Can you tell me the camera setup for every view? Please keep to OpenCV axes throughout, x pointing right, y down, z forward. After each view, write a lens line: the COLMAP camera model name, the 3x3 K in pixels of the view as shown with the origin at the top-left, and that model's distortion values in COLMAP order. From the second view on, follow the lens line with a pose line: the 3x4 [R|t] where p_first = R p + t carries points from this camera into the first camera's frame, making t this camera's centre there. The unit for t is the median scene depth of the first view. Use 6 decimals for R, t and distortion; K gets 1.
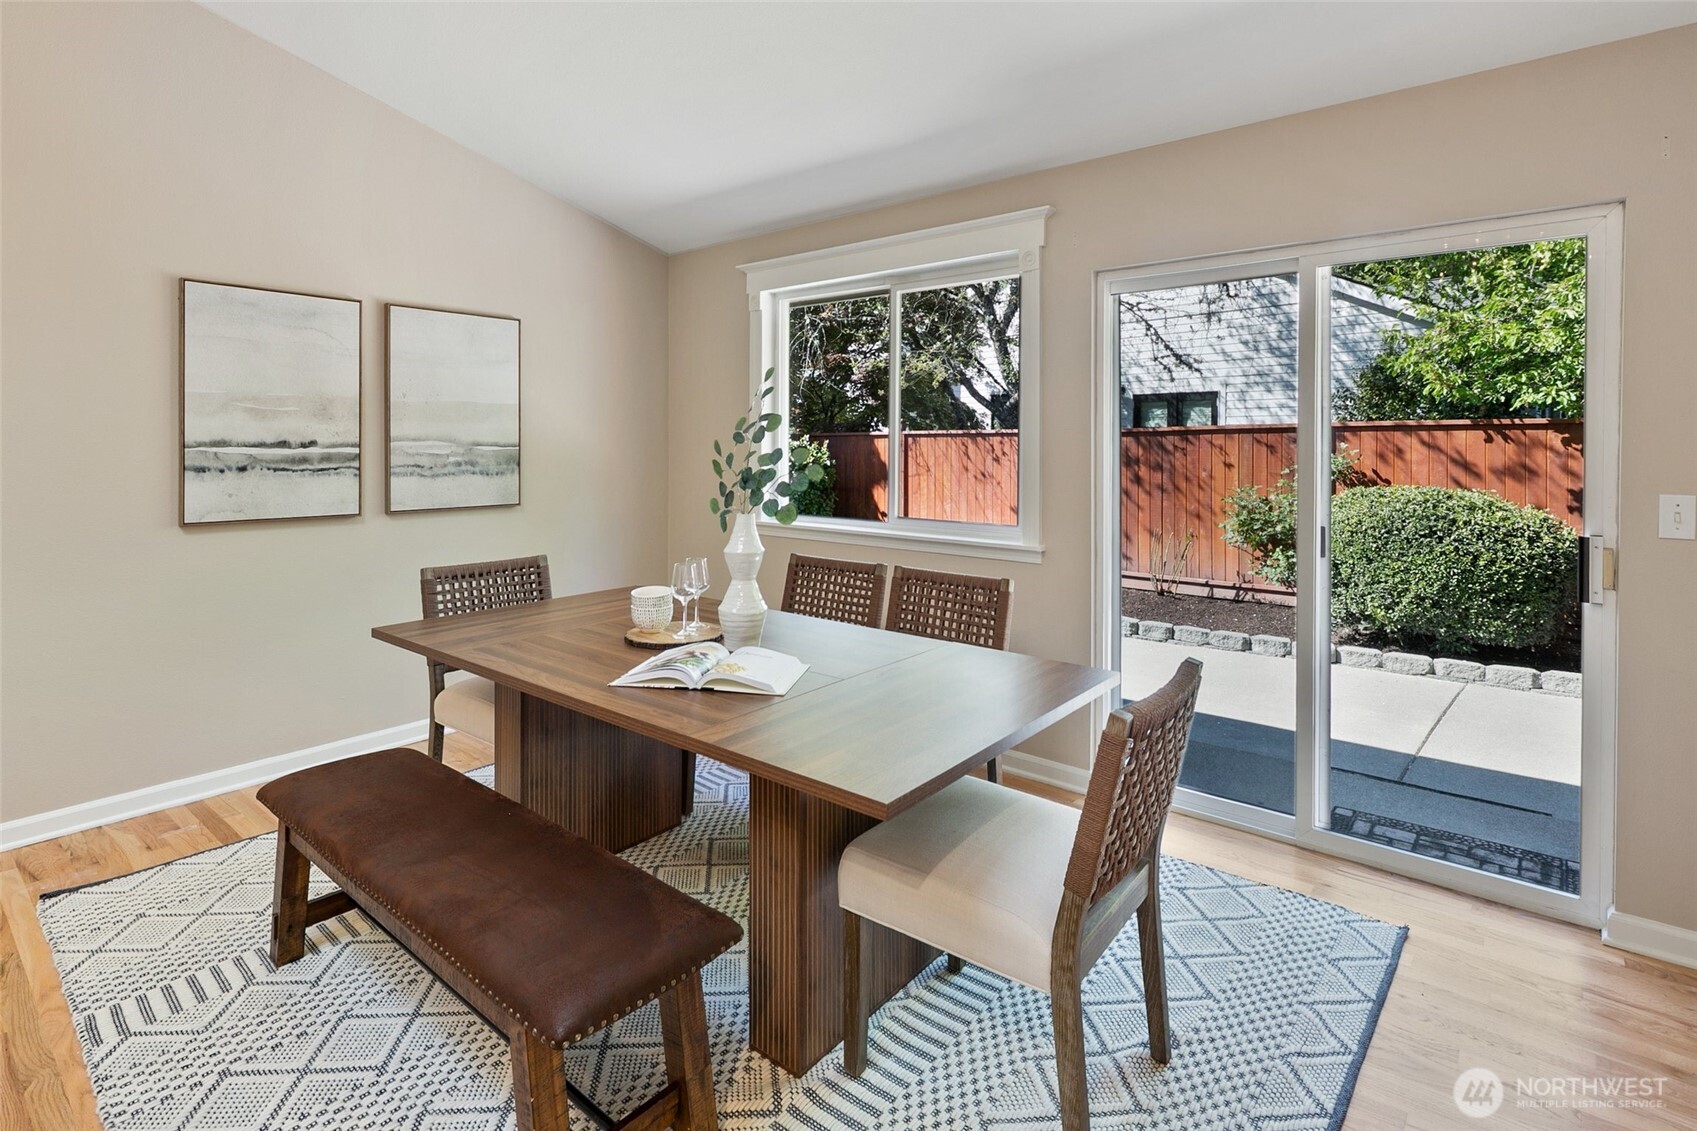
lens RADIAL K [[840.4, 0, 851.0], [0, 840.4, 456.8], [0, 0, 1]] dist [-0.001912, 0.013928]
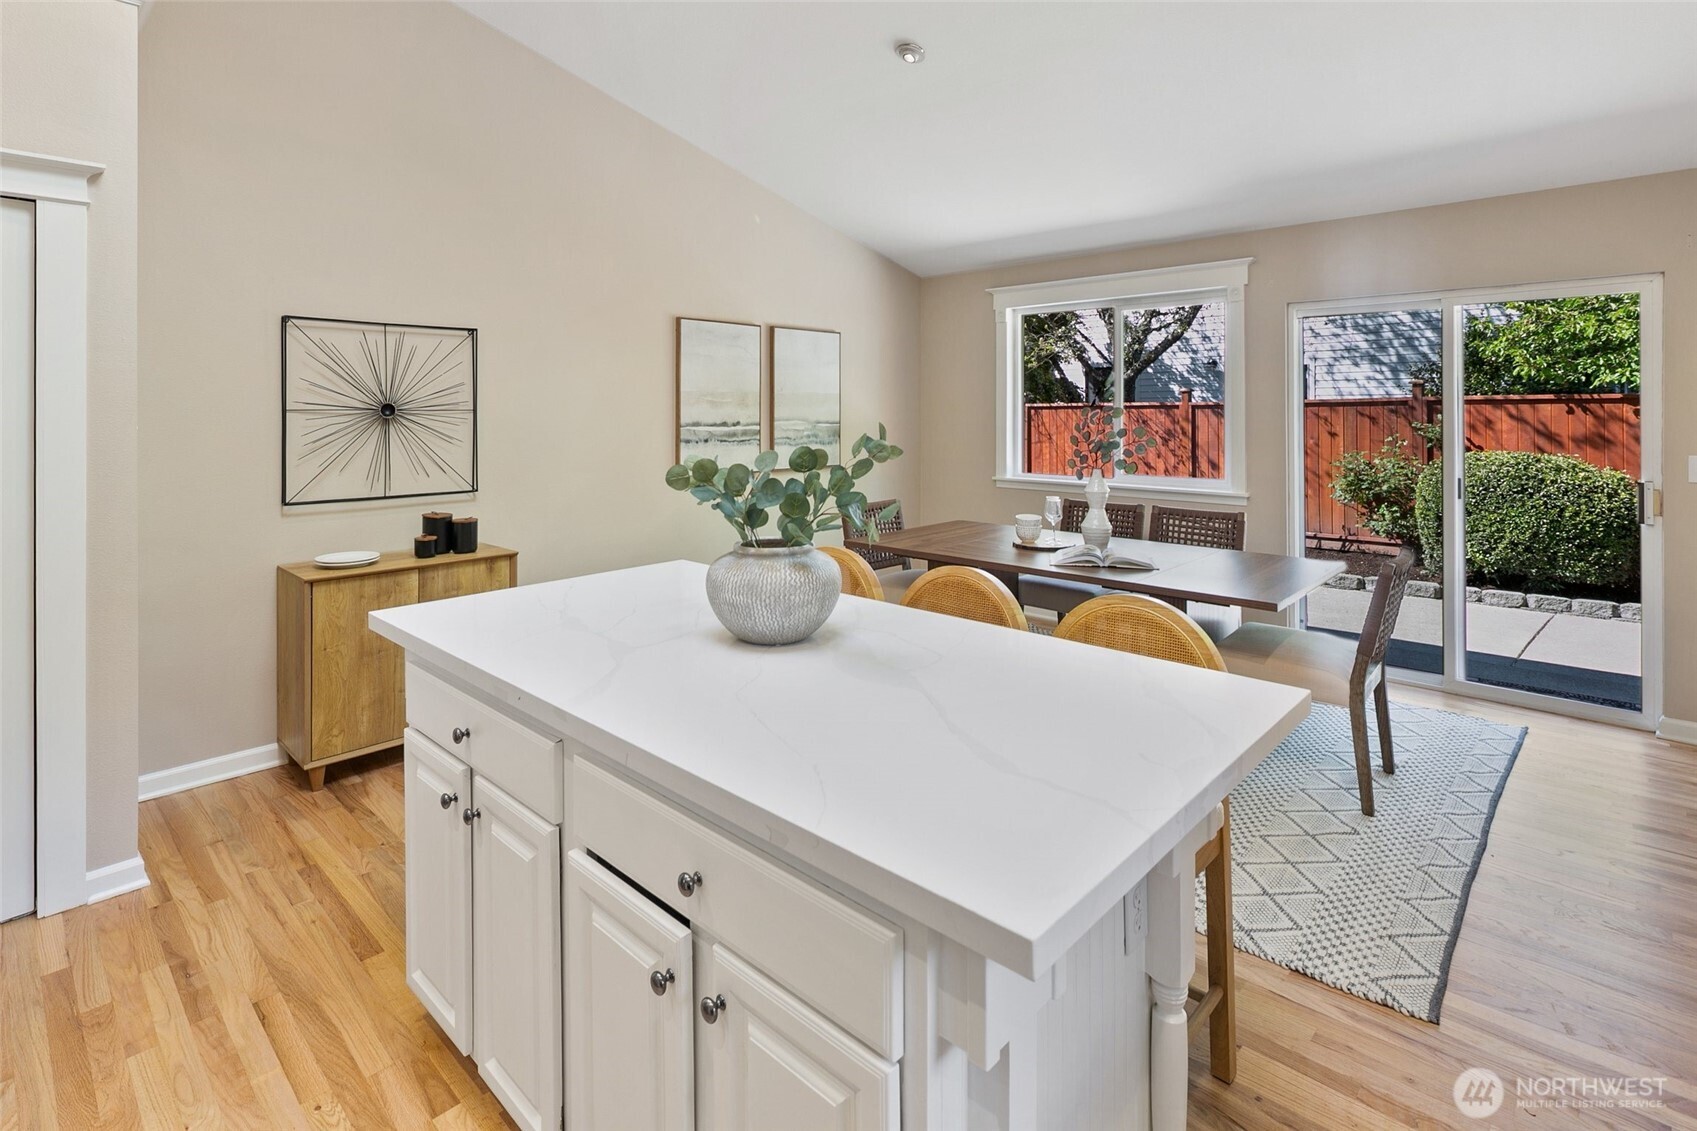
lens RADIAL K [[833.6, 0, 826.3], [0, 833.6, 412.8], [0, 0, 1]] dist [-0.024870, 0.013627]
pose [[0.996557, -0.004462, -0.082790, -0.206985], [0.003369, 0.999905, -0.013343, -0.008115], [0.082842, 0.013018, 0.996478, -0.260842]]
